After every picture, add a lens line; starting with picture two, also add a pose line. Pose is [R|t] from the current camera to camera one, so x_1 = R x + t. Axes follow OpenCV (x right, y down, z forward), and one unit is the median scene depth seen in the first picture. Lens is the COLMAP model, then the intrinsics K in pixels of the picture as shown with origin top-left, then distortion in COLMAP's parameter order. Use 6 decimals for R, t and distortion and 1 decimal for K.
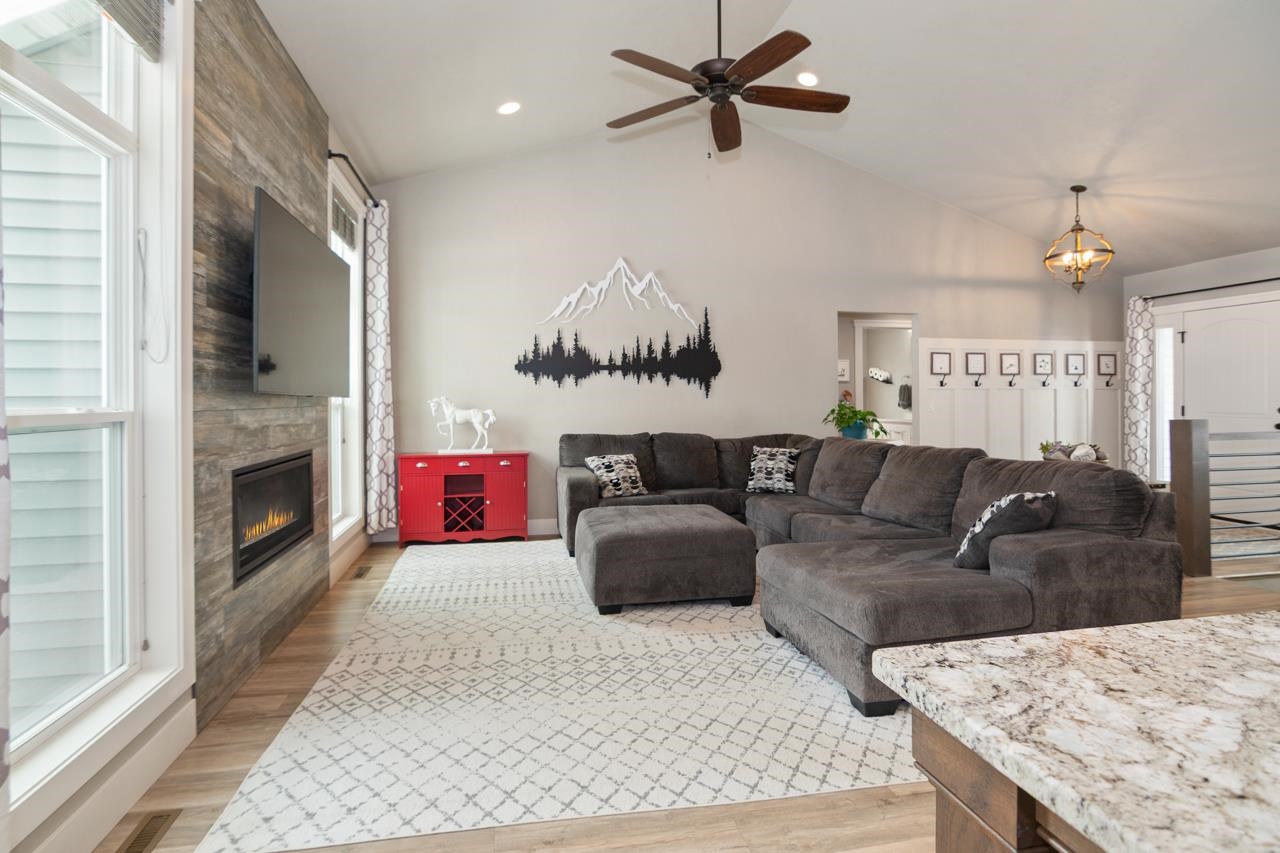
lens RADIAL K [[636.5, 0, 635.8], [0, 636.5, 396.3], [0, 0, 1]] dist [-0.018378, 0.000297]
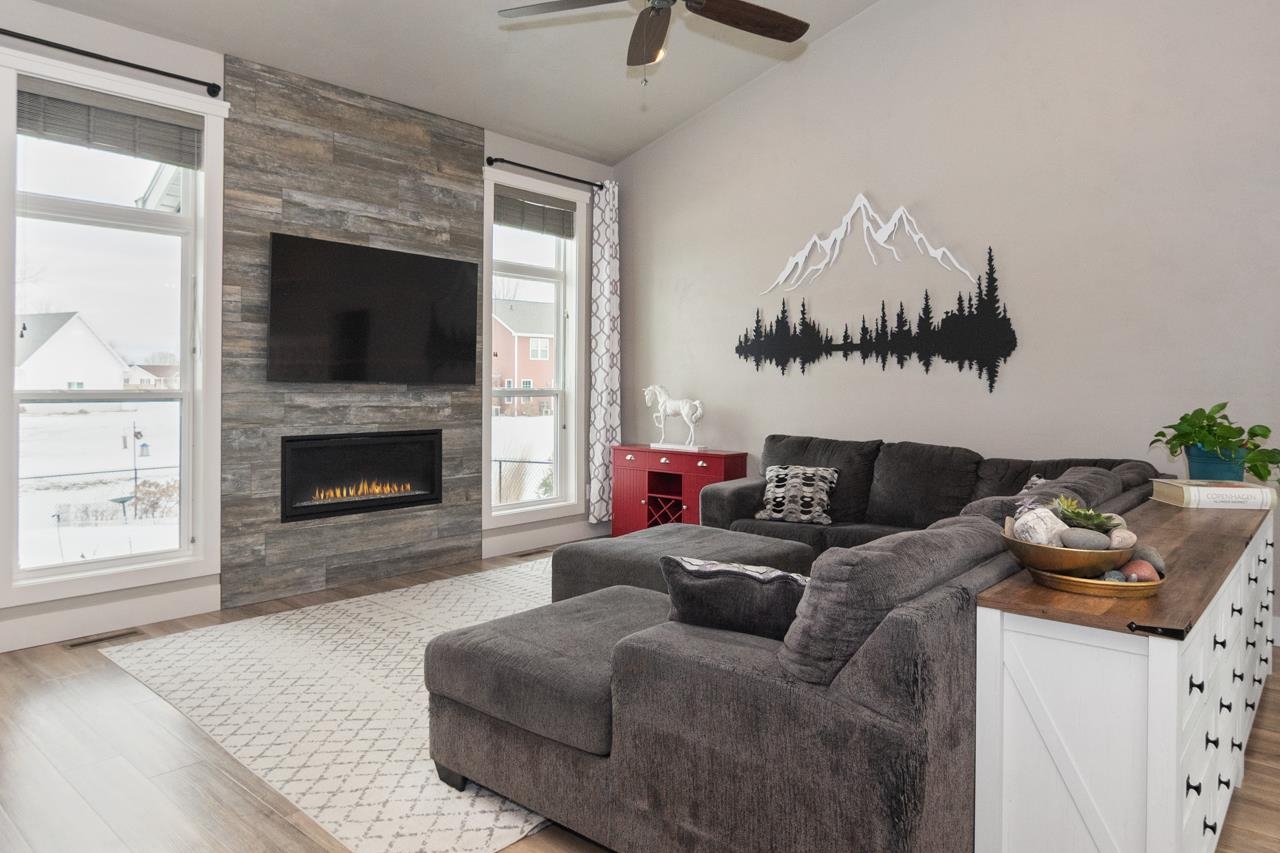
lens RADIAL K [[840.1, 0, 609.4], [0, 840.1, 384.5], [0, 0, 1]] dist [-0.023140, 0.002147]
pose [[0.598379, 0.013182, -0.801105, 0.610549], [-0.009546, 0.999911, 0.009323, -0.010160], [0.801156, 0.002069, 0.598451, 0.231548]]
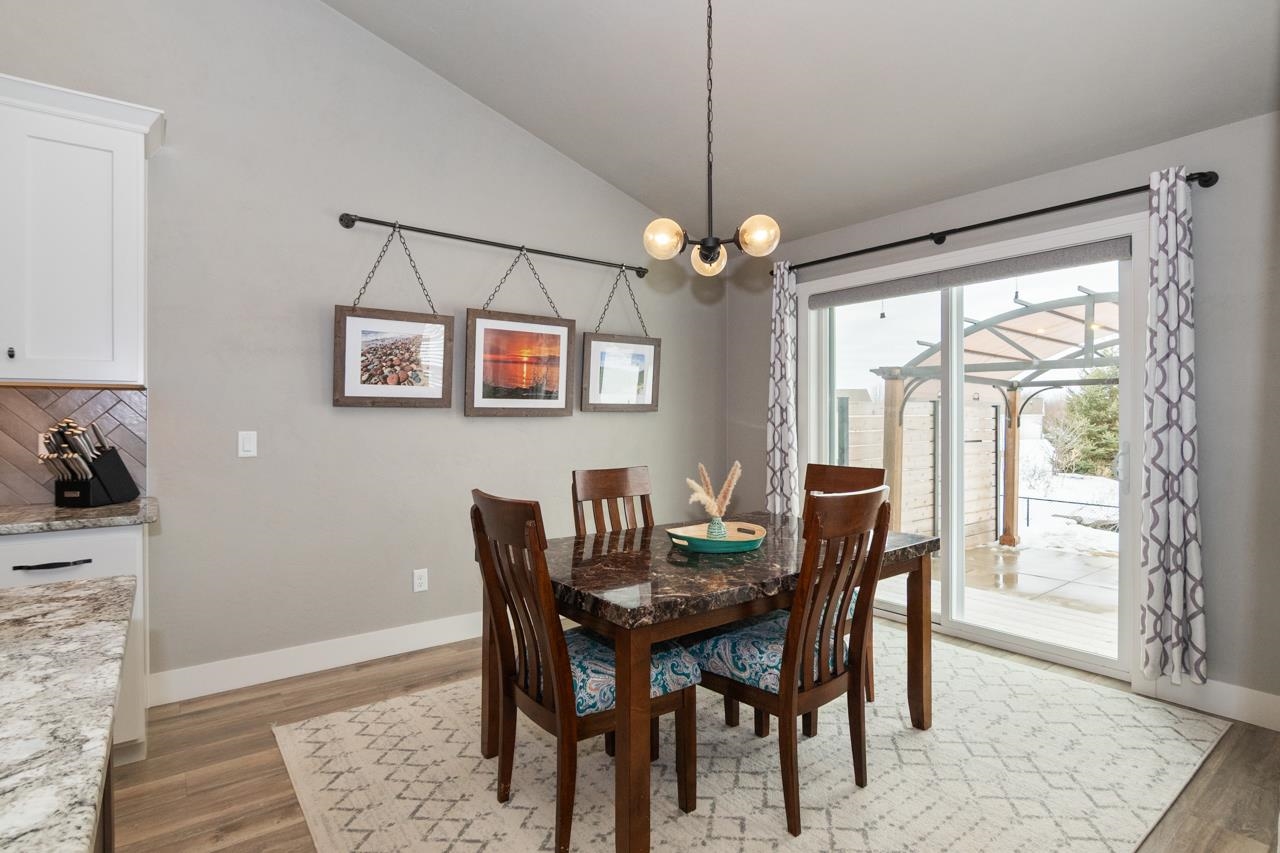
lens RADIAL K [[635.4, 0, 640.1], [0, 635.4, 419.0], [0, 0, 1]] dist [-0.022943, 0.000477]
pose [[-0.900744, 0.006028, -0.434308, 0.022583], [0.006350, 0.999980, 0.000710, 0.000365], [0.434303, -0.002119, -0.900764, 0.259265]]
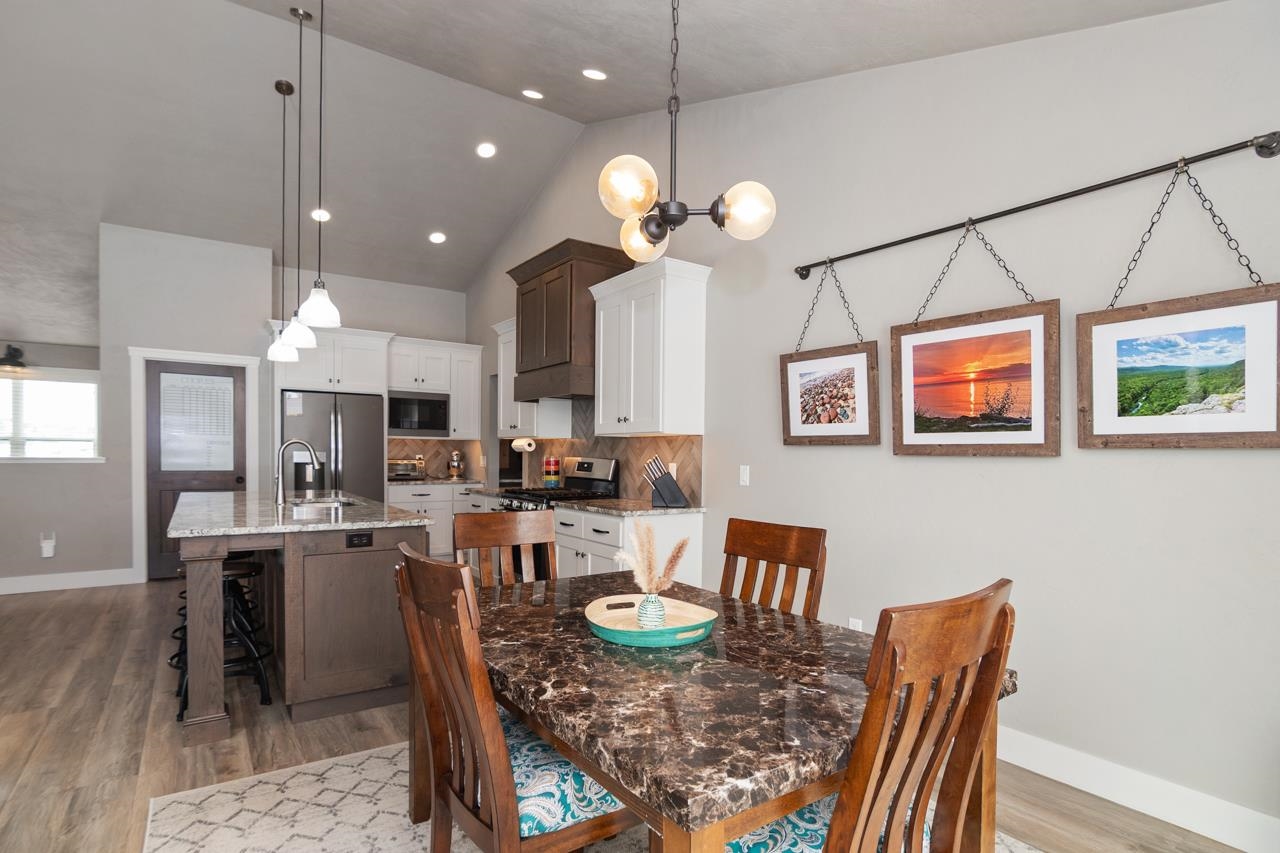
lens RADIAL K [[642.5, 0, 633.9], [0, 642.5, 466.9], [0, 0, 1]] dist [-0.019934, 0.000333]
pose [[-0.395270, -0.019684, 0.918354, -0.511568], [-0.012016, 0.999796, 0.016258, 0.000556], [-0.918486, -0.004608, -0.395426, 0.023406]]
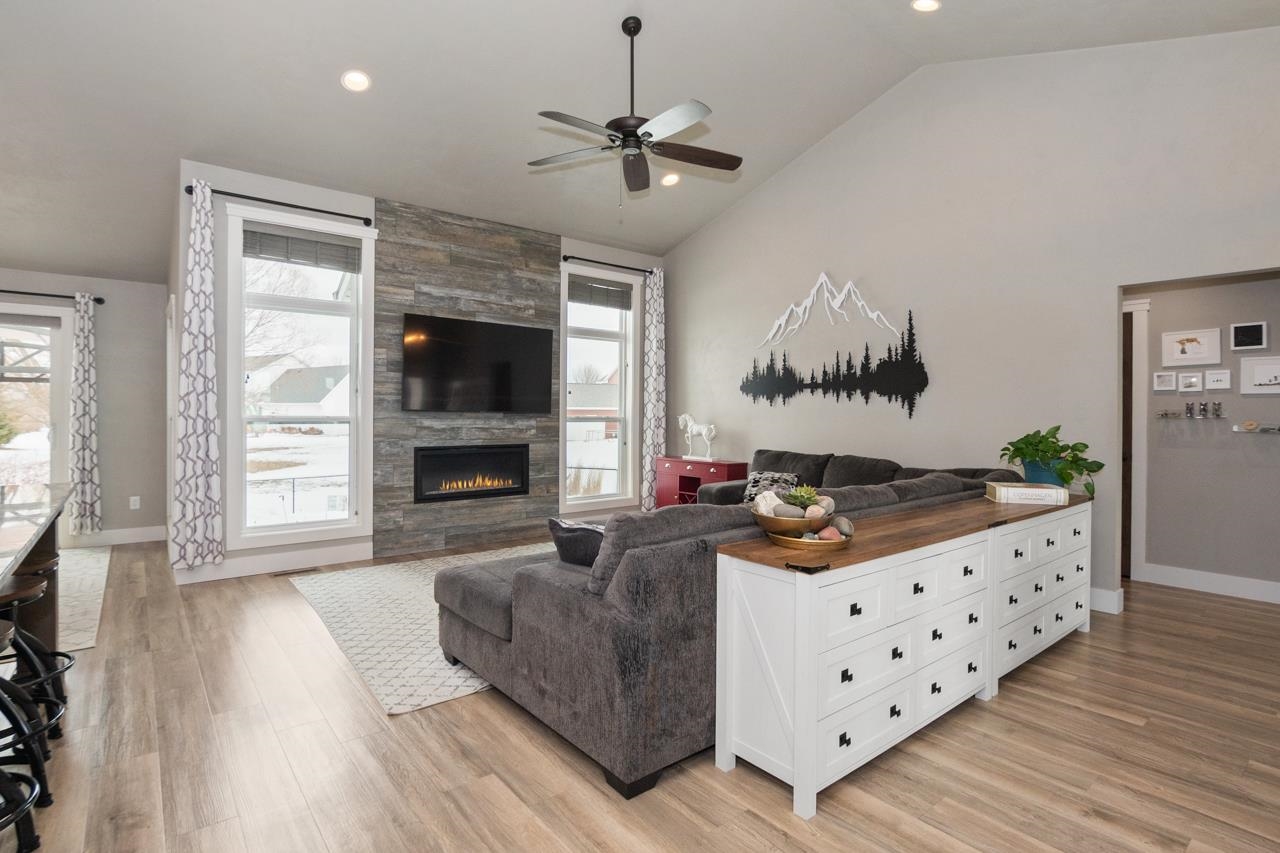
lens RADIAL K [[635.4, 0, 640.1], [0, 635.4, 419.0], [0, 0, 1]] dist [-0.022943, 0.000477]
pose [[0.465676, 0.018333, -0.884765, 0.764434], [-0.008456, 0.999832, 0.016266, -0.008217], [0.884915, -0.000093, 0.465753, 0.331167]]
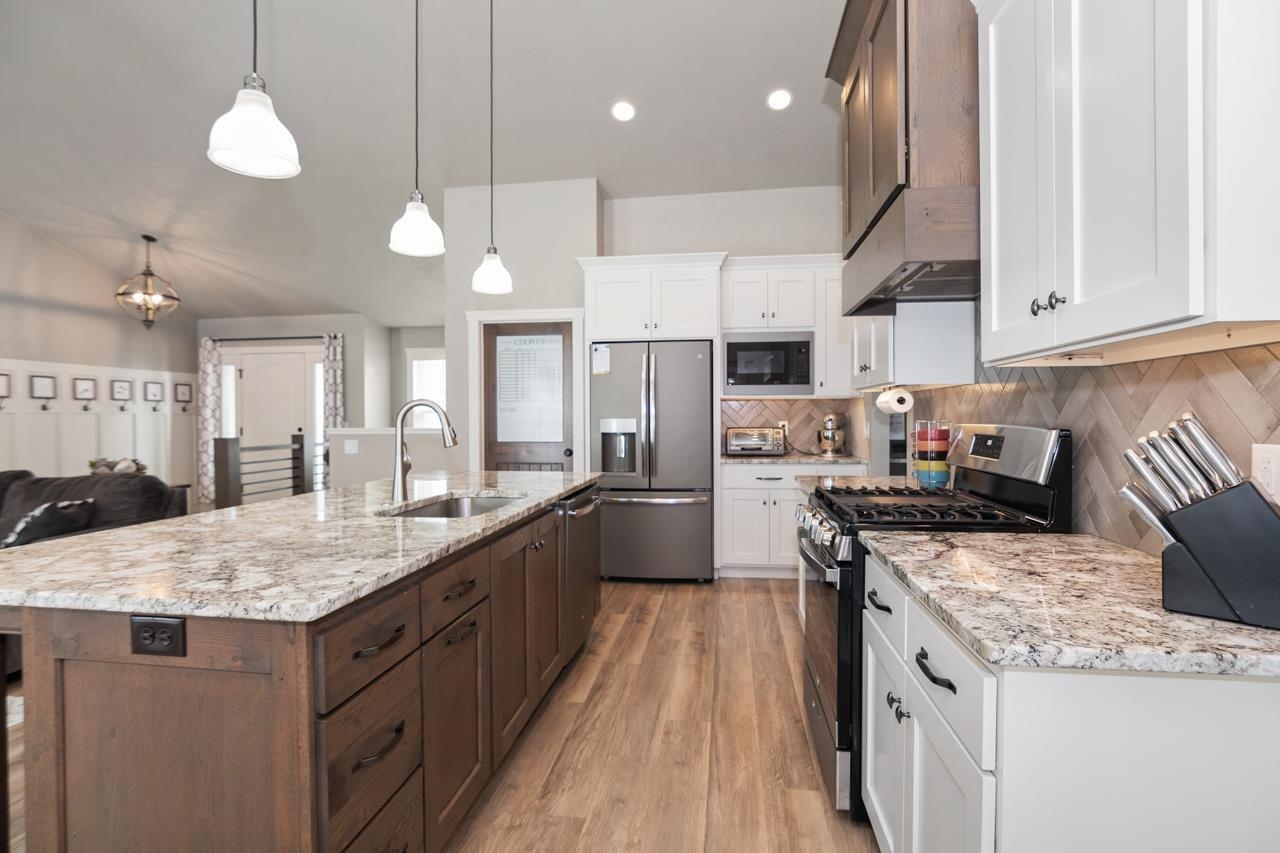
lens RADIAL K [[624.5, 0, 640.0], [0, 624.5, 426.5], [0, 0, 1]] dist [-0.018612, 0.000692]
pose [[0.333991, -0.011606, 0.942505, -0.055022], [0.001706, 0.999930, 0.011708, -0.000458], [-0.942575, -0.002302, 0.333988, -0.209185]]
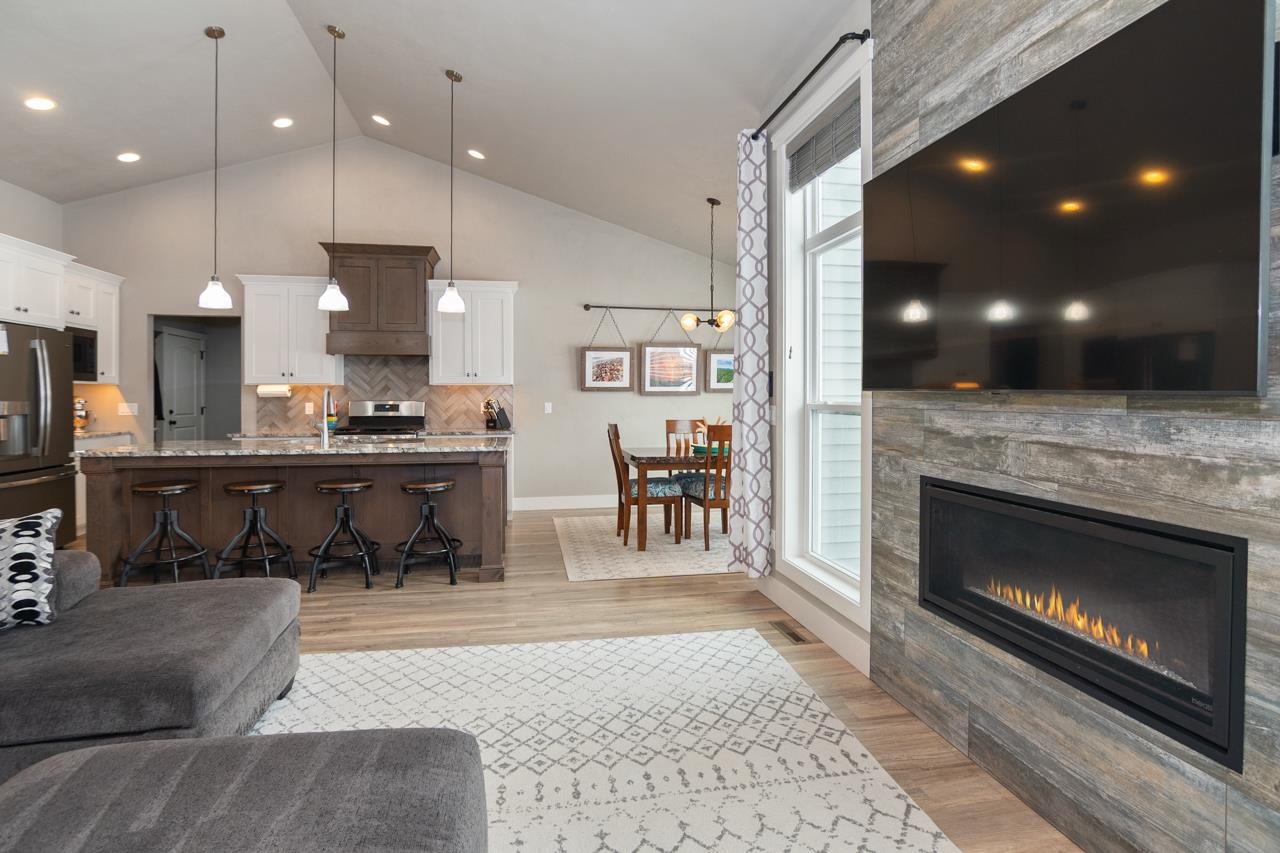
lens RADIAL K [[650.0, 0, 641.1], [0, 650.0, 401.6], [0, 0, 1]] dist [-0.019678, 0.001323]
pose [[-0.999782, 0.007458, 0.019525, -0.123136], [0.007582, 0.999952, 0.006274, 0.000759], [-0.019477, 0.006421, -0.999790, 0.943338]]
